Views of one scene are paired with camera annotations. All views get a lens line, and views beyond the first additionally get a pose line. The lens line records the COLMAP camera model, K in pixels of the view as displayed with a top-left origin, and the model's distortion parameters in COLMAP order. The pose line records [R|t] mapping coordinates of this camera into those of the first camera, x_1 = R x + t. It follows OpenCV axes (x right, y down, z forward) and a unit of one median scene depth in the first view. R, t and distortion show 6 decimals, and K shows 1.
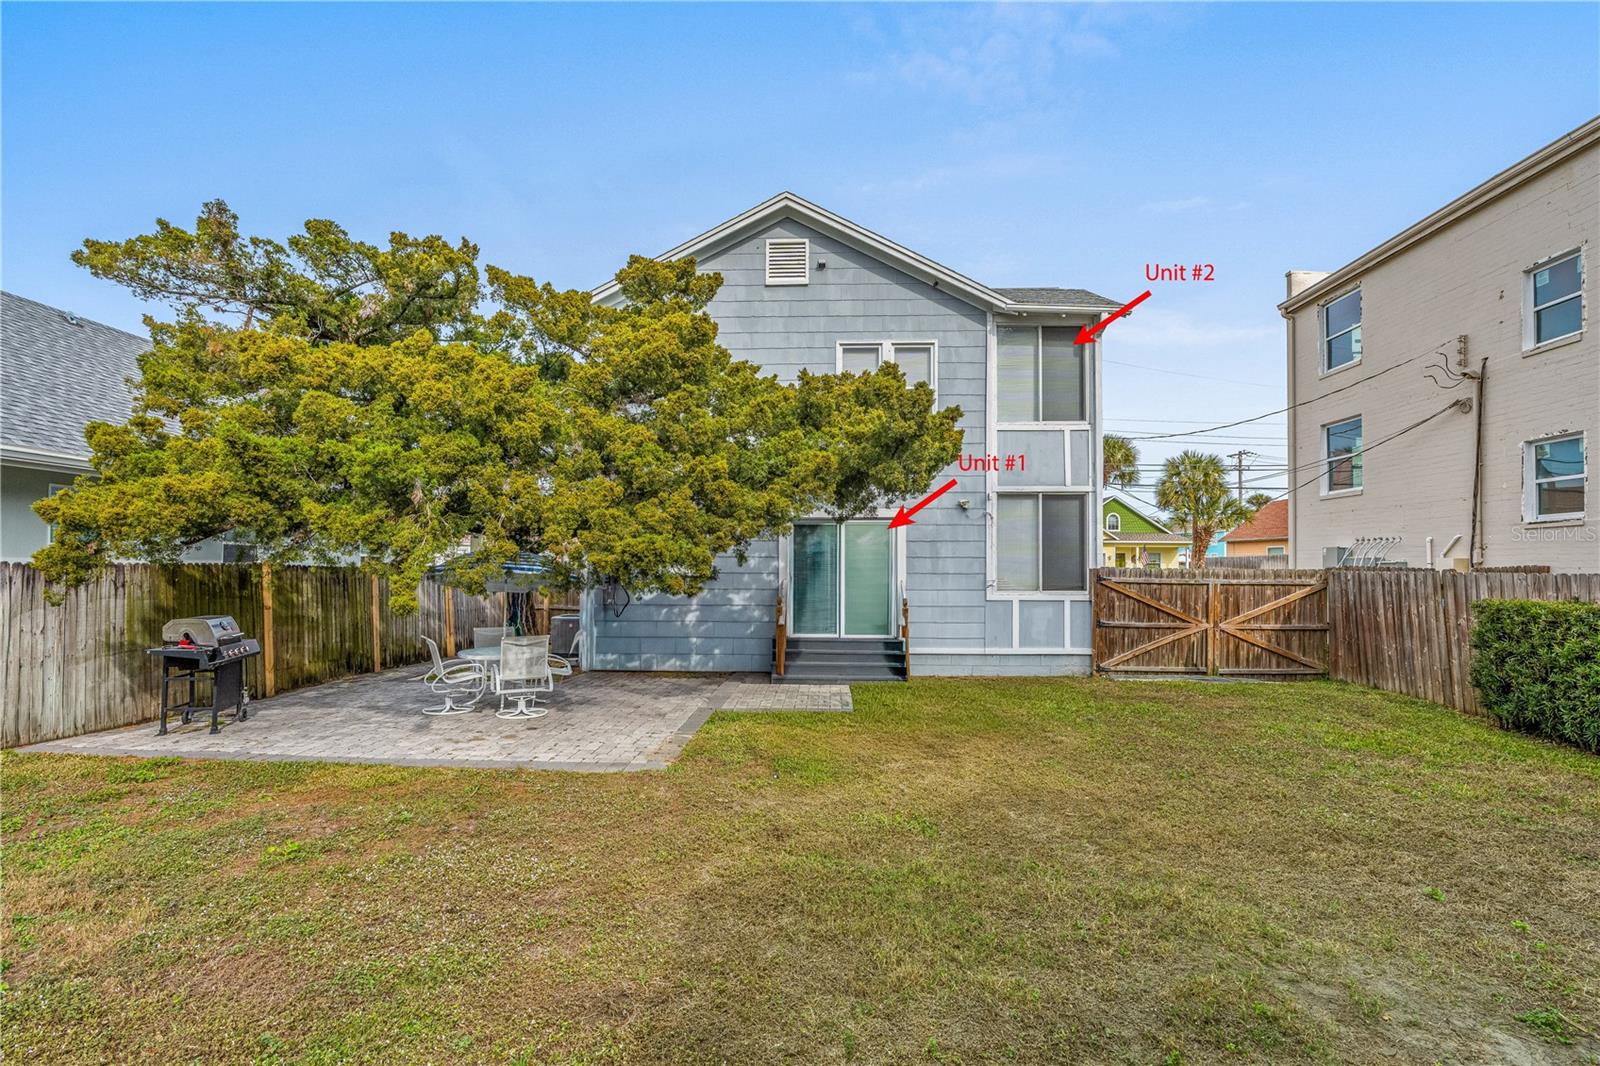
lens RADIAL K [[754.0, 0, 785.9], [0, 754.0, 554.9], [0, 0, 1]] dist [-0.000506, 0.000747]
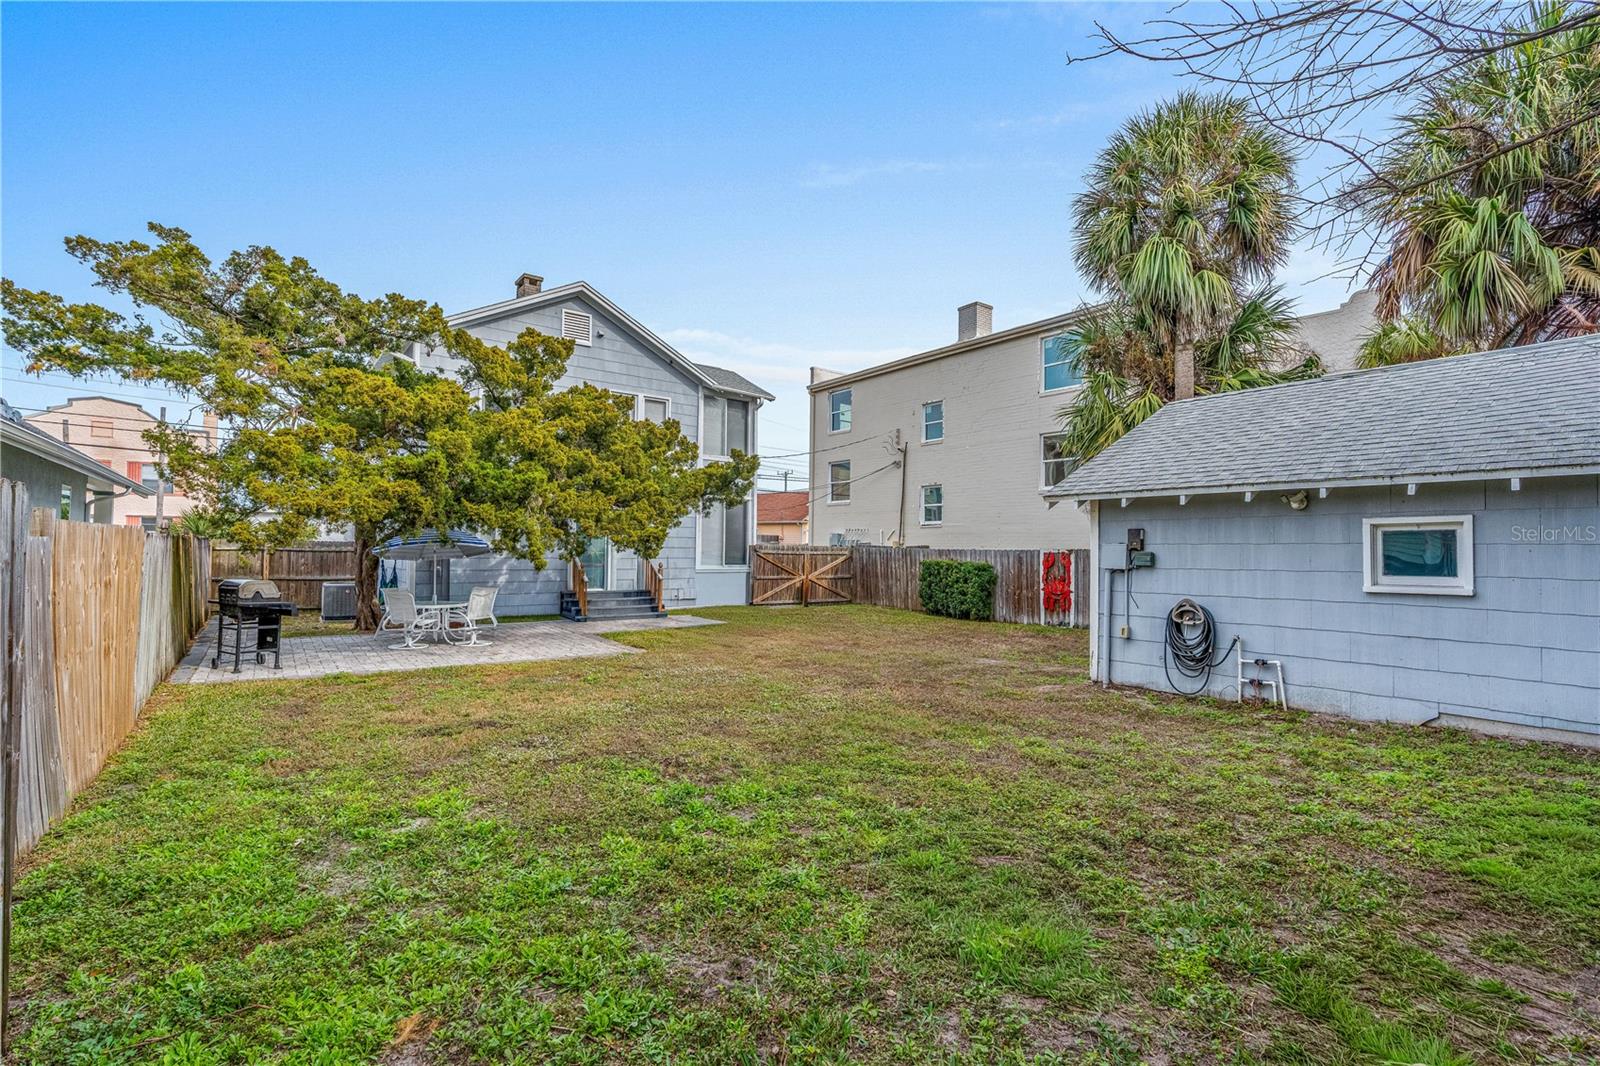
lens RADIAL K [[722.7, 0, 805.7], [0, 722.7, 530.2], [0, 0, 1]] dist [-0.000419, 0.000374]
pose [[0.769422, 0.021267, 0.638387, -0.540799], [-0.021753, 0.999738, -0.007087, -0.006621], [-0.638371, -0.008433, 0.769683, -0.337281]]
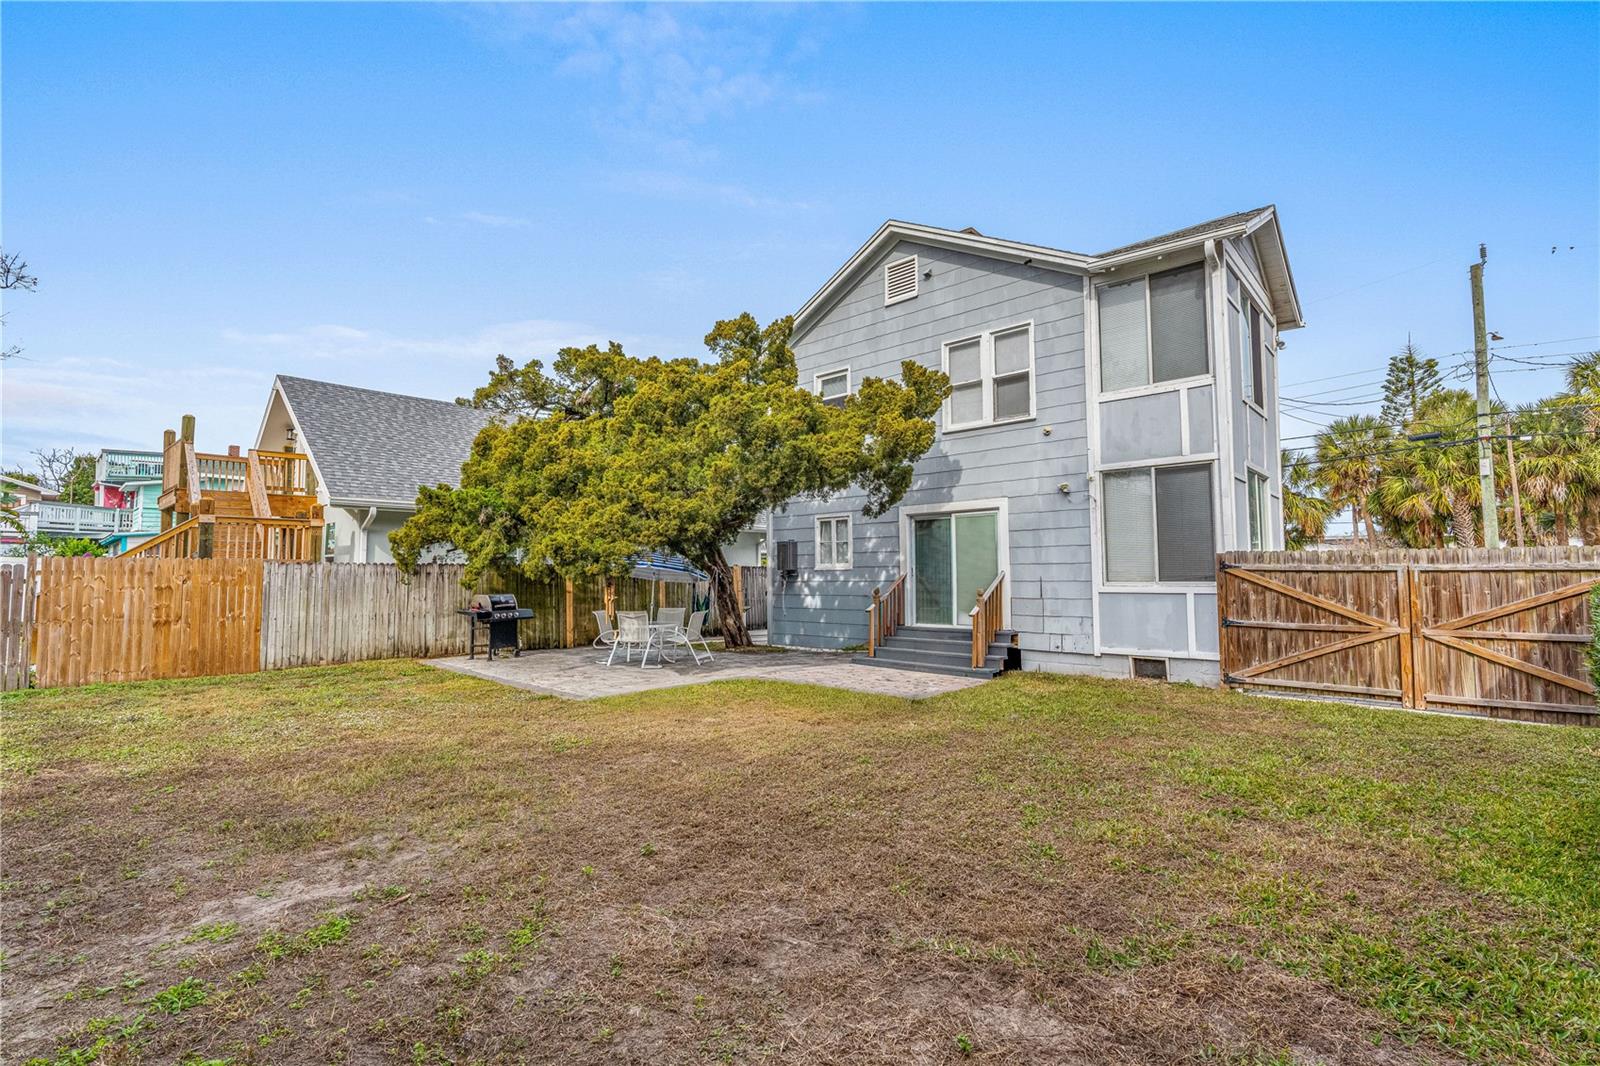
lens RADIAL K [[722.7, 0, 805.7], [0, 722.7, 530.2], [0, 0, 1]] dist [-0.000419, 0.000374]
pose [[0.764641, -0.048706, -0.642613, 0.562115], [0.020545, 0.998475, -0.051231, 0.023399], [0.644129, 0.025971, 0.764476, 0.122920]]
